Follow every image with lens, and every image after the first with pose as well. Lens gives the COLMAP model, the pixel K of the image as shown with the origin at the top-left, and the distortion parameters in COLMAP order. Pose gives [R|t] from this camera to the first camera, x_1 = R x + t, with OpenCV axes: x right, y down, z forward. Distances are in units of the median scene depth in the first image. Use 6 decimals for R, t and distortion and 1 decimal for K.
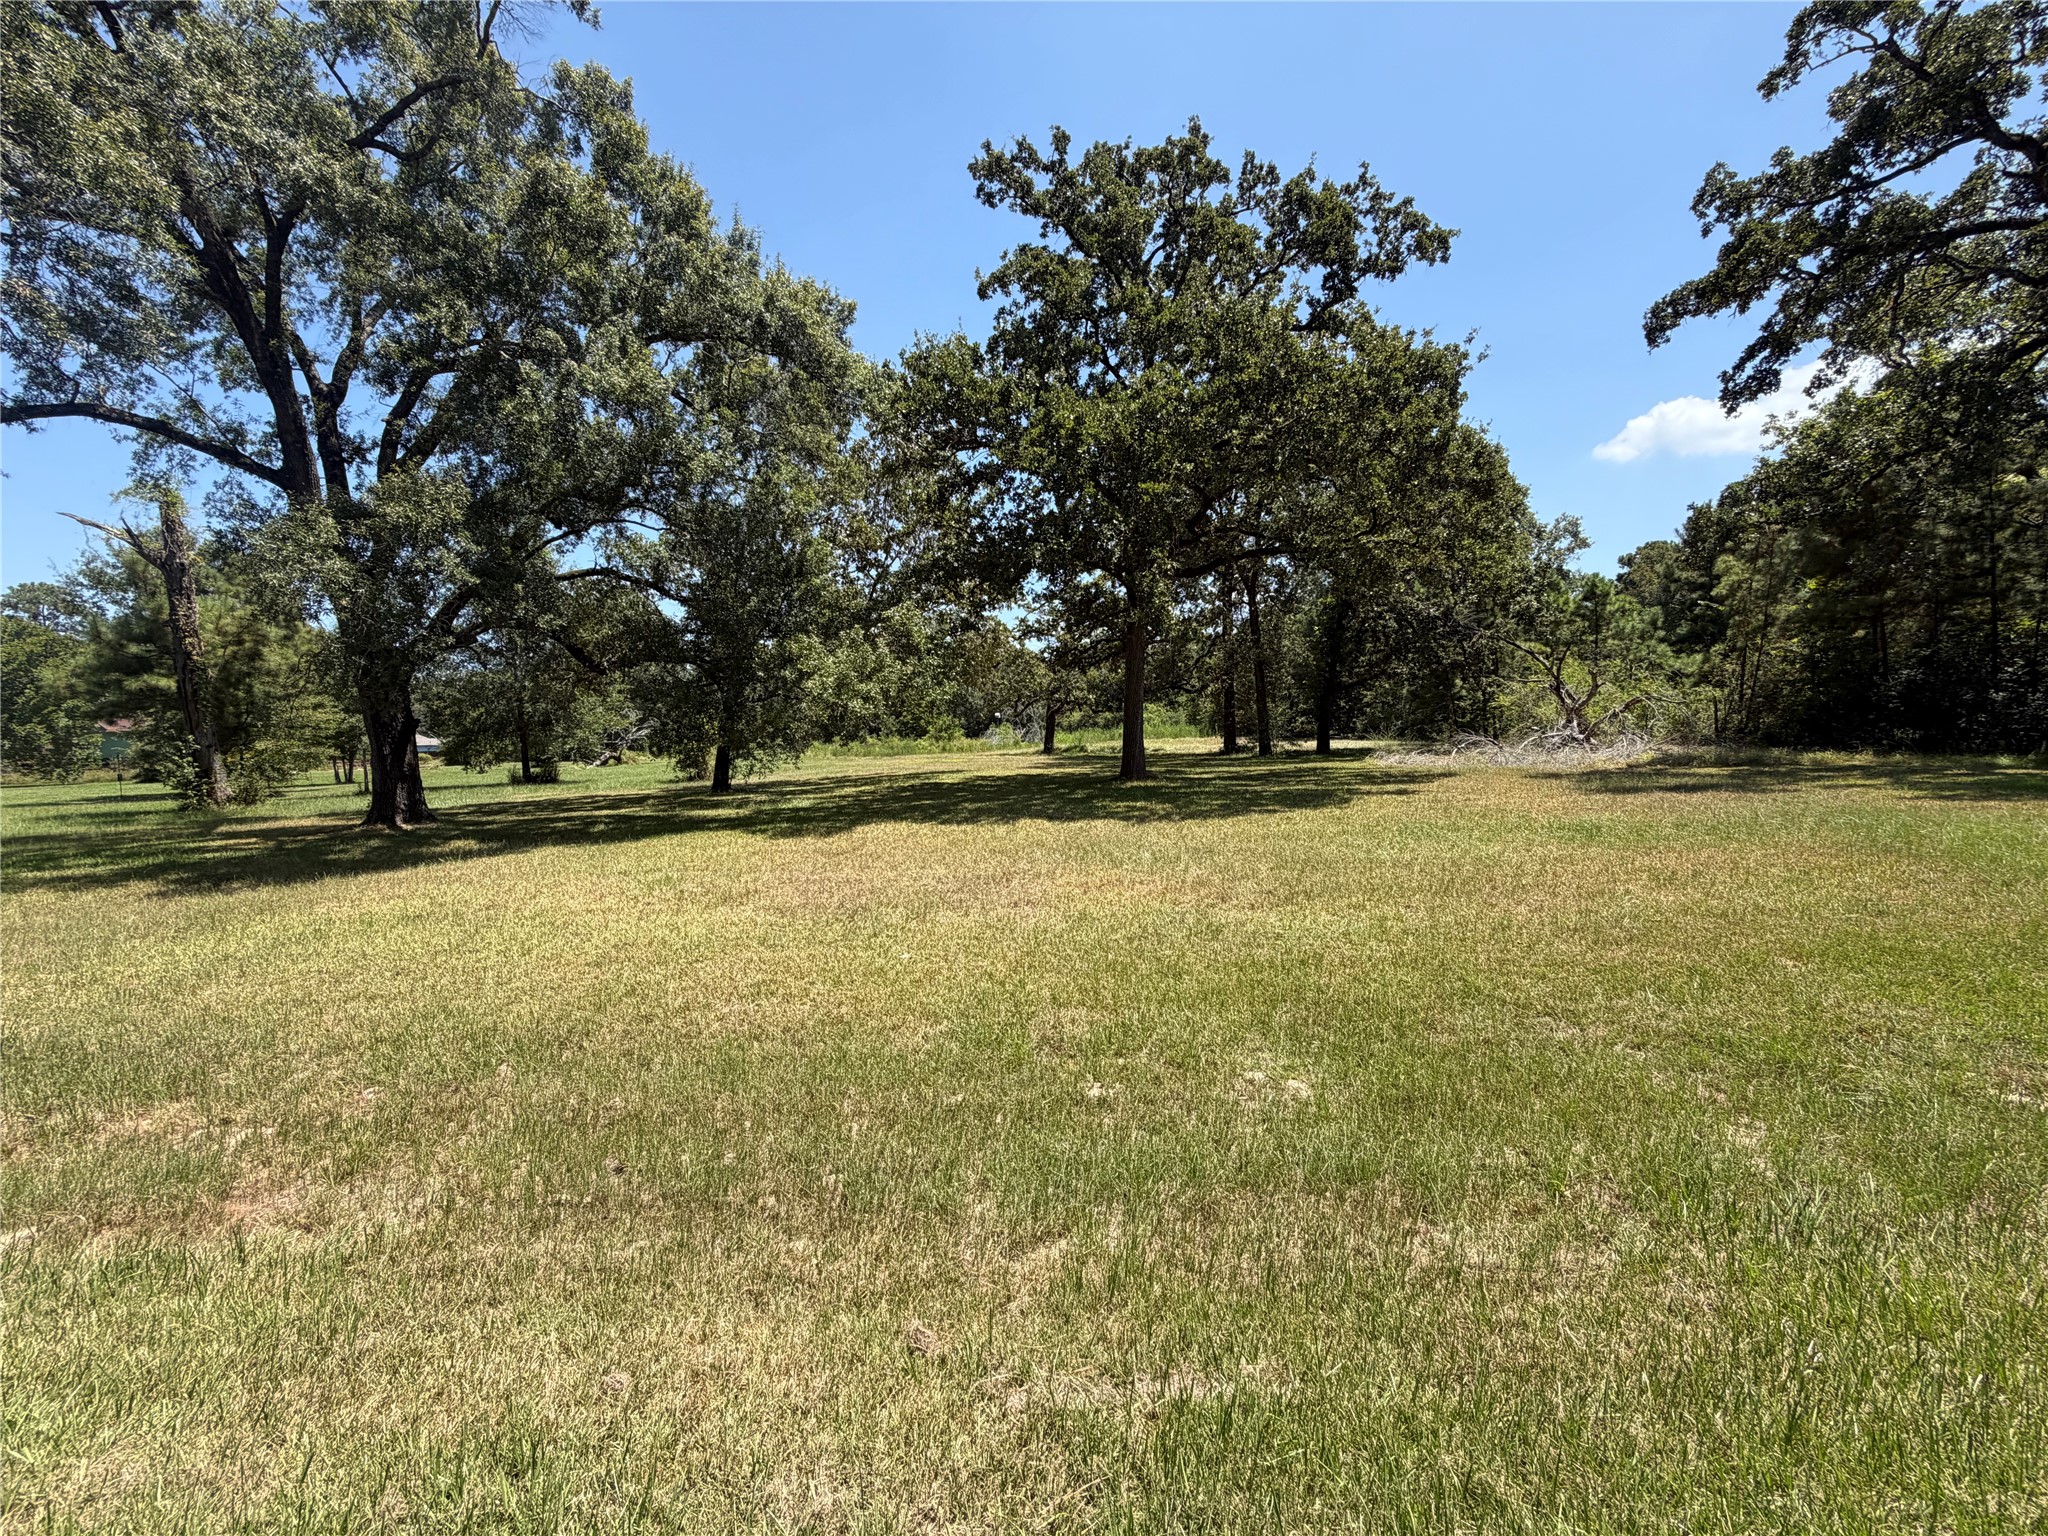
lens RADIAL K [[815.2, 0, 1020.5], [0, 815.2, 771.0], [0, 0, 1]] dist [-0.000394, 0.000334]
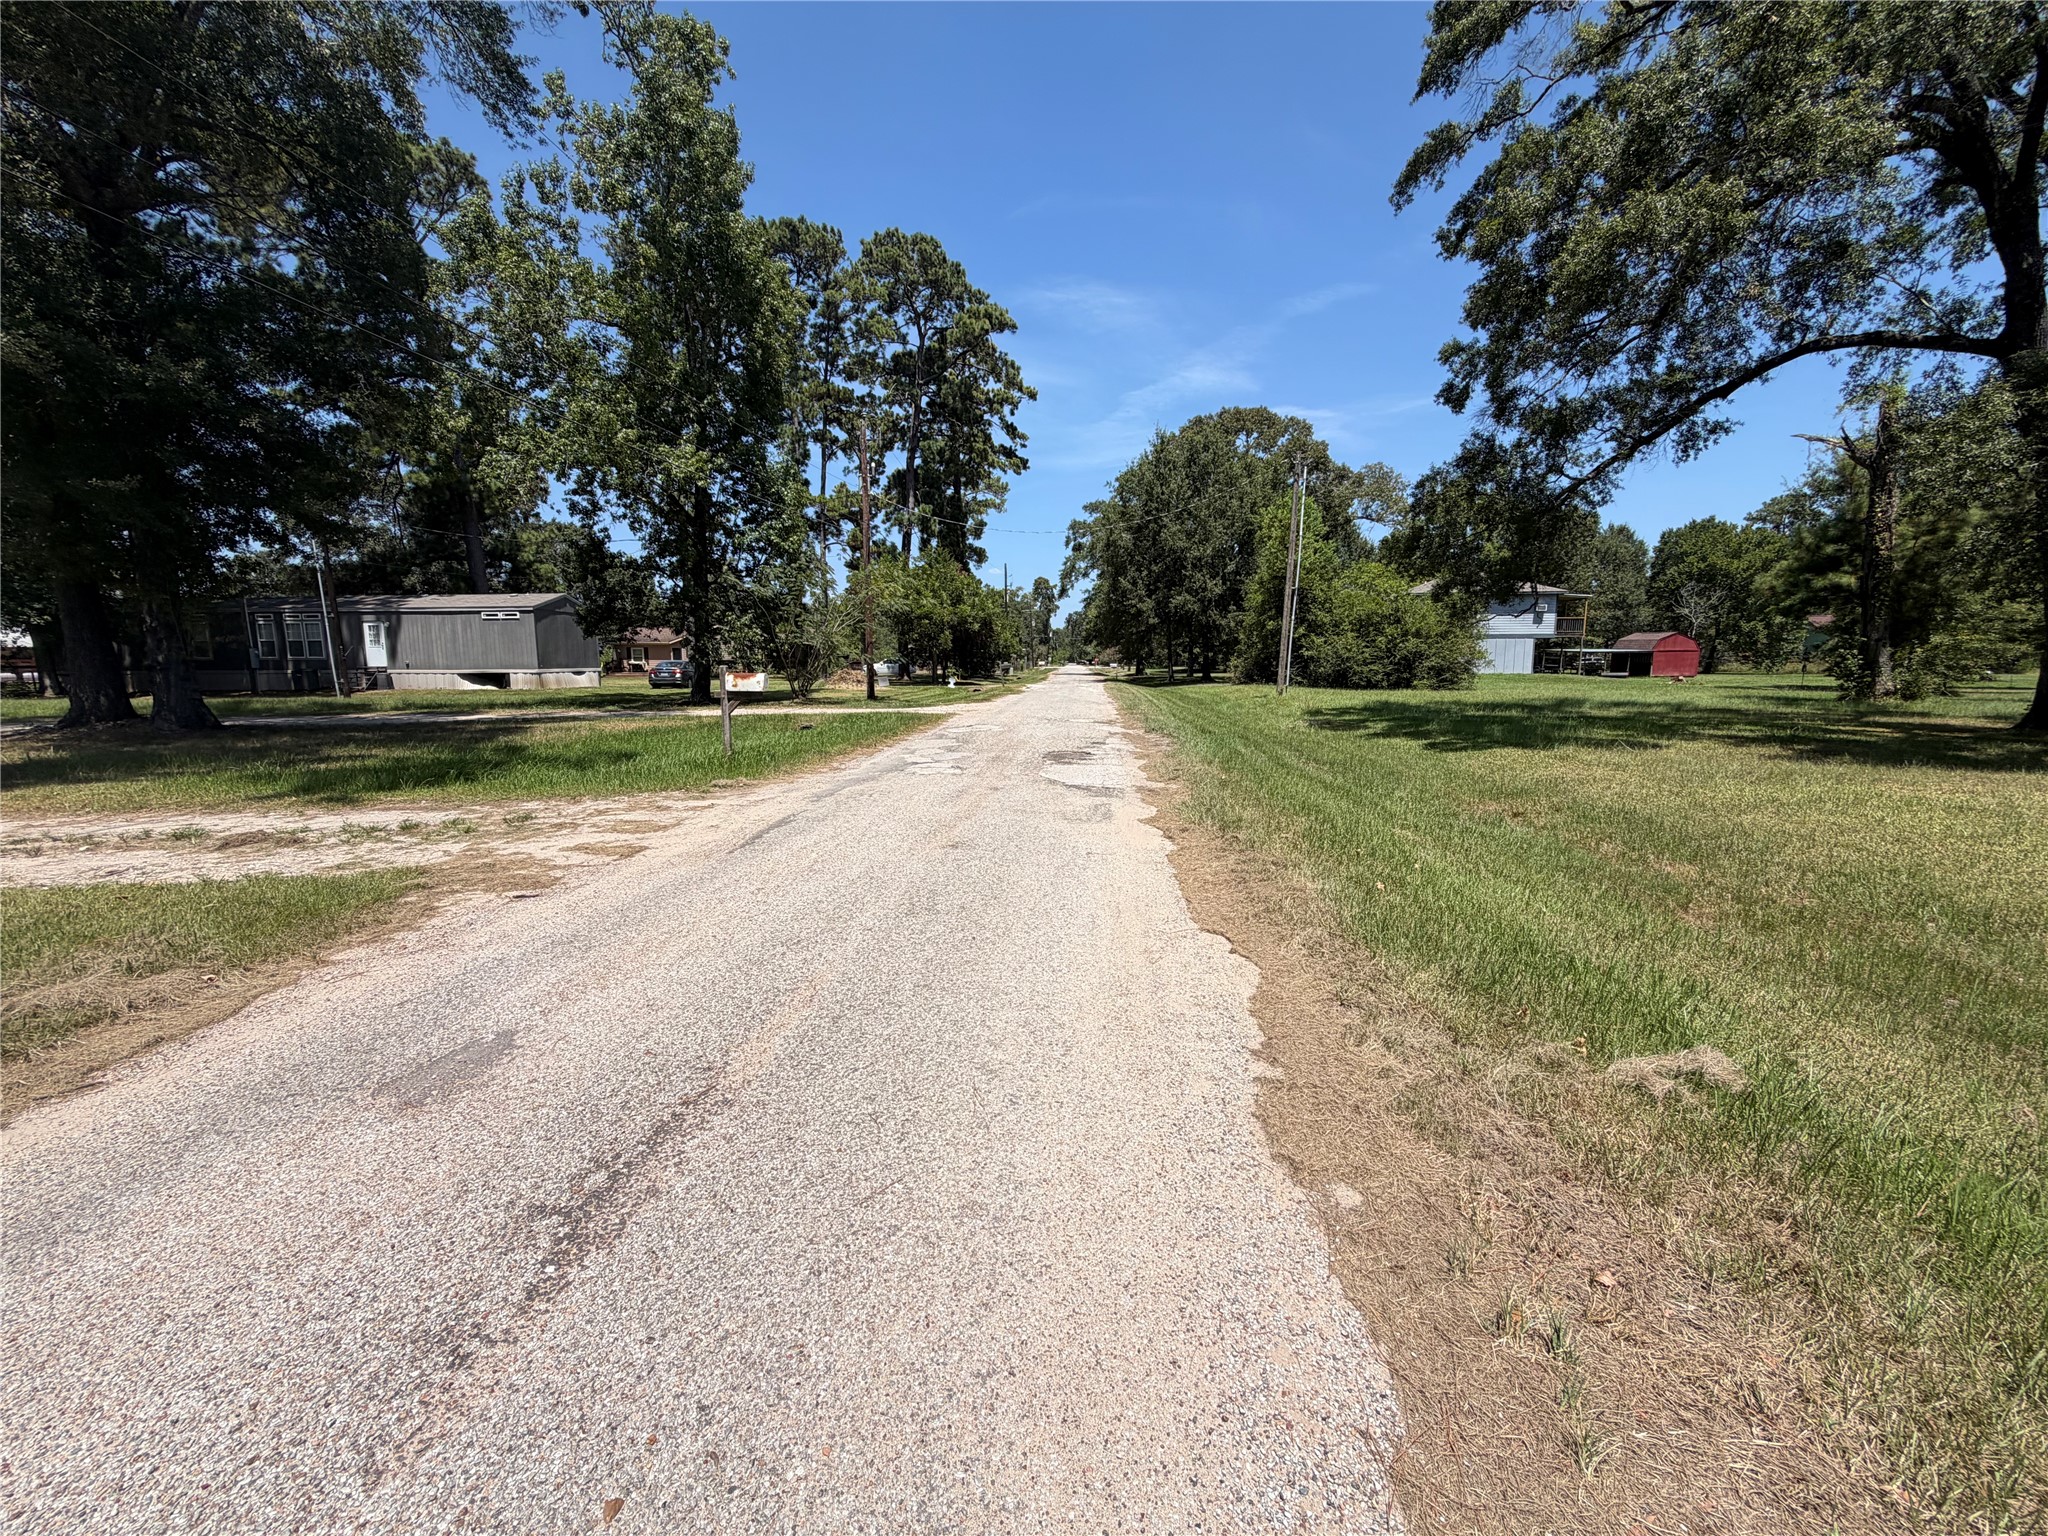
lens RADIAL K [[815.2, 0, 1026.0], [0, 815.2, 763.2], [0, 0, 1]] dist [-0.000394, 0.000334]
pose [[-0.034714, 0.158353, -0.986772, 0.103193], [-0.042288, 0.986250, 0.159757, 0.005802], [0.998502, 0.047274, -0.027540, -0.048401]]
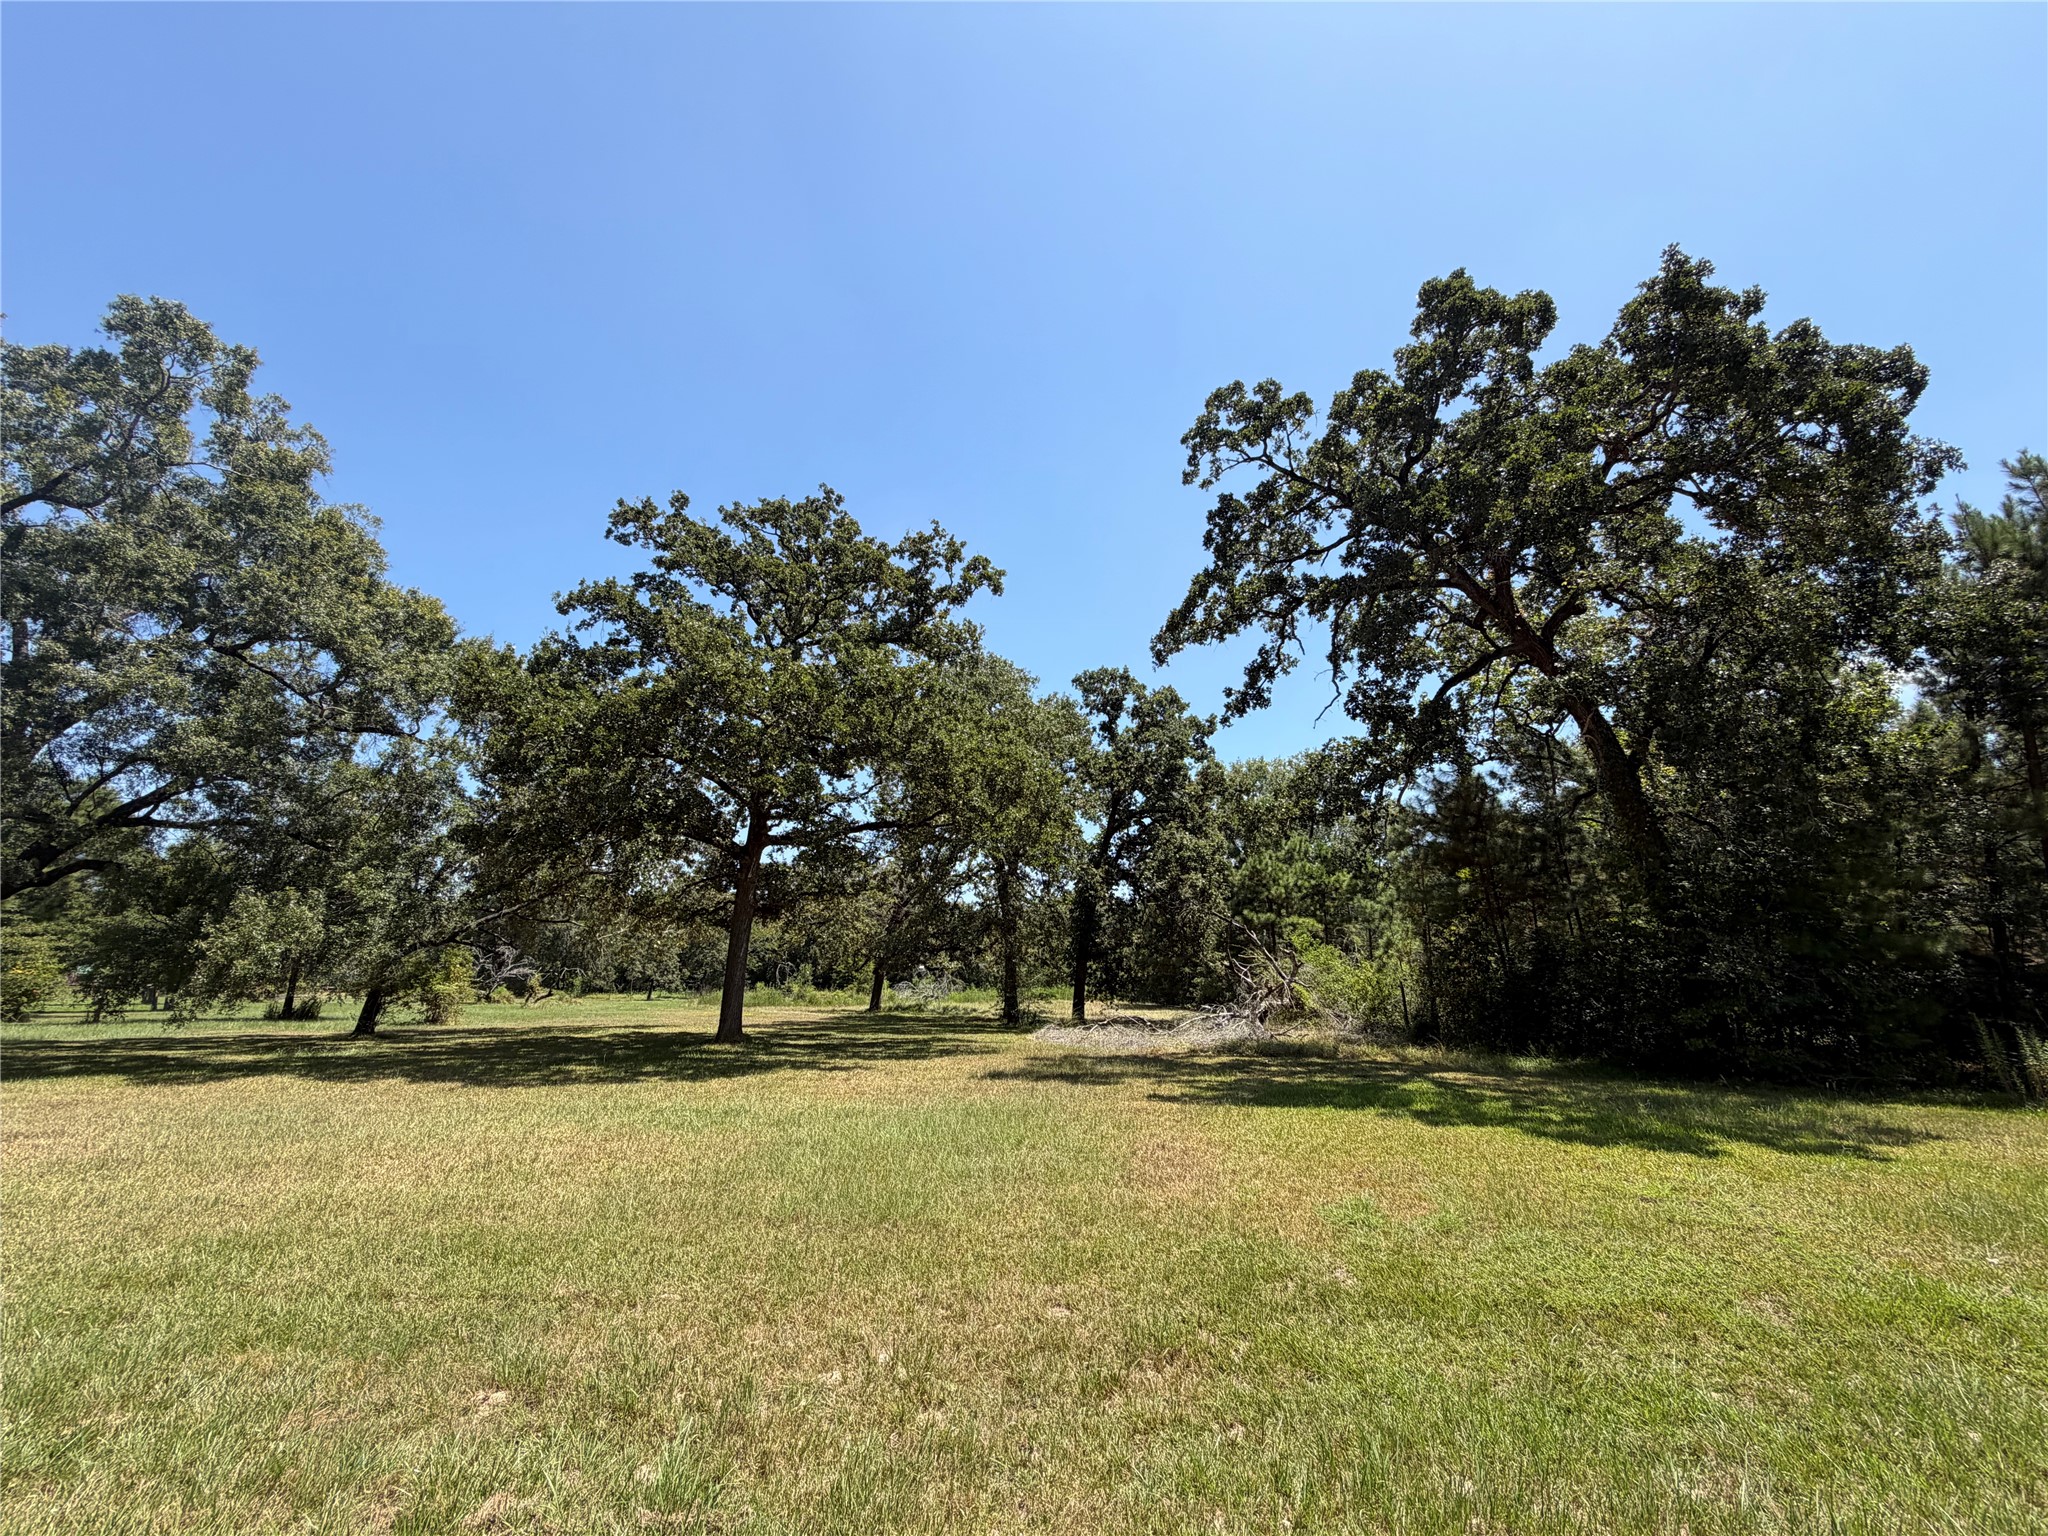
lens RADIAL K [[815.2, 0, 1020.0], [0, 815.2, 770.4], [0, 0, 1]] dist [-0.000394, 0.000334]
pose [[0.998589, 0.035533, -0.039470, 0.608354], [-0.045816, 0.952247, -0.301872, -0.028659], [0.026858, 0.303255, 0.952531, -0.042875]]
